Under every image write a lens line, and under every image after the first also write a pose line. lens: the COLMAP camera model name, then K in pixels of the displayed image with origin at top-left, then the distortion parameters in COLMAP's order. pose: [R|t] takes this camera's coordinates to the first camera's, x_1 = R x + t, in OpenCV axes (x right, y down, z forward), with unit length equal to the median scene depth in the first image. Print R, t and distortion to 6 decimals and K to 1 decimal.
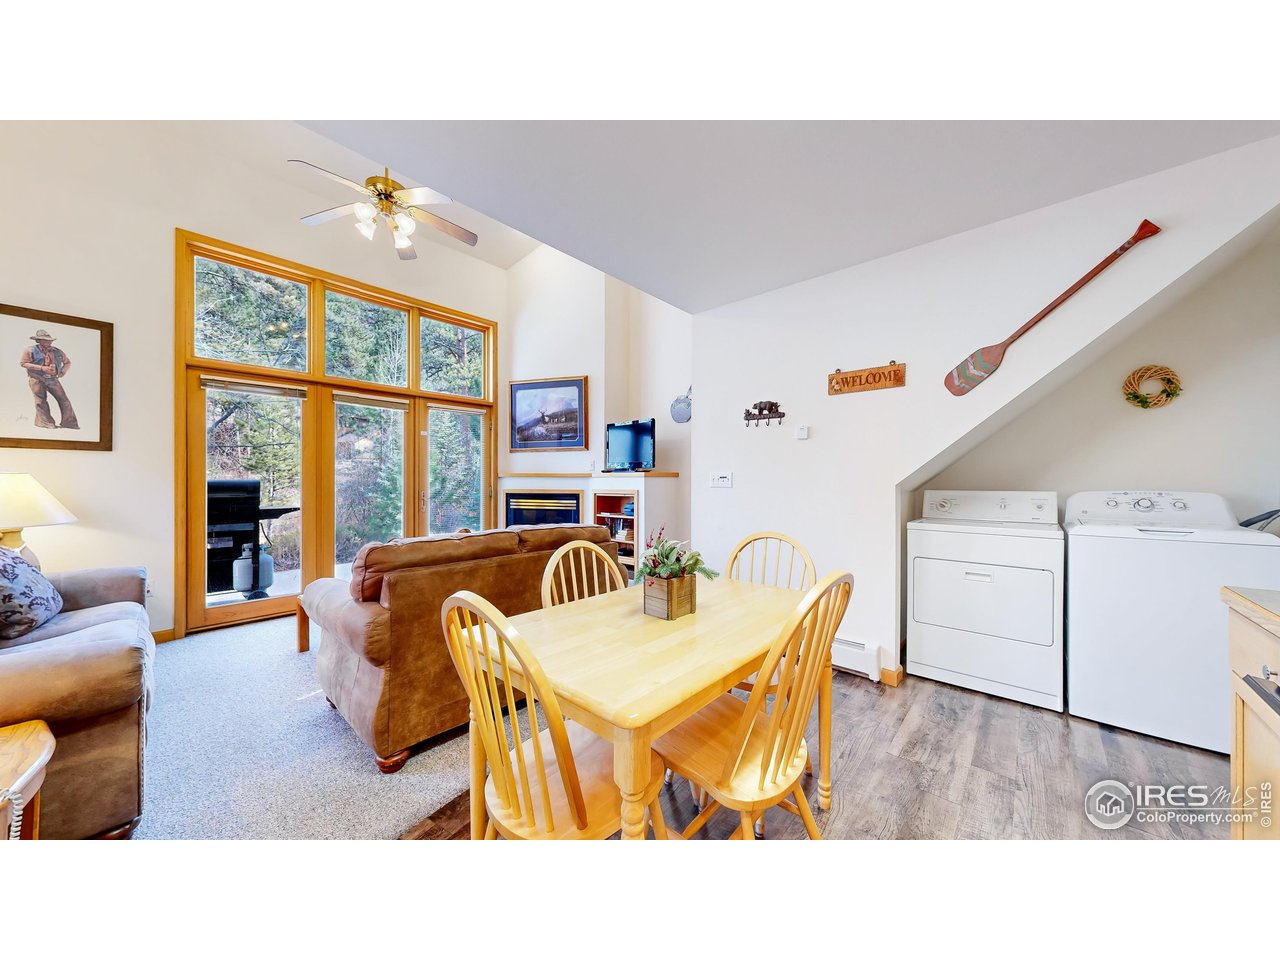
lens RADIAL K [[446.4, 0, 640.0], [0, 446.4, 480.0], [0, 0, 1]] dist [0.000947, 0.000091]
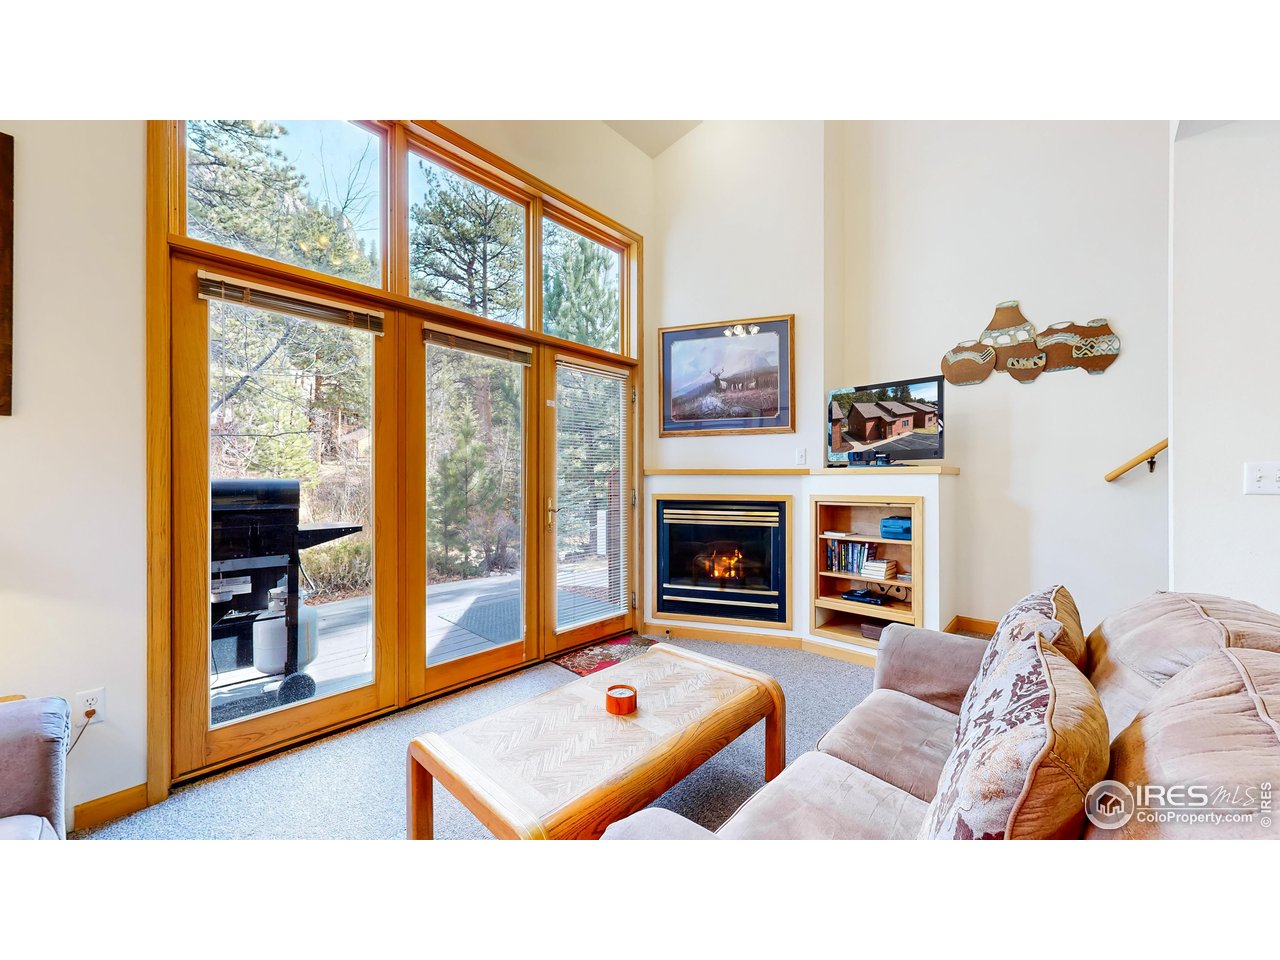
lens RADIAL K [[479.6, 0, 644.1], [0, 479.6, 481.7], [0, 0, 1]] dist [-0.000405, -0.000100]
pose [[0.999631, -0.000334, -0.027144, -0.311038], [0.000396, 0.999997, 0.002287, 0.001311], [0.027143, -0.002297, 0.999629, 0.315609]]
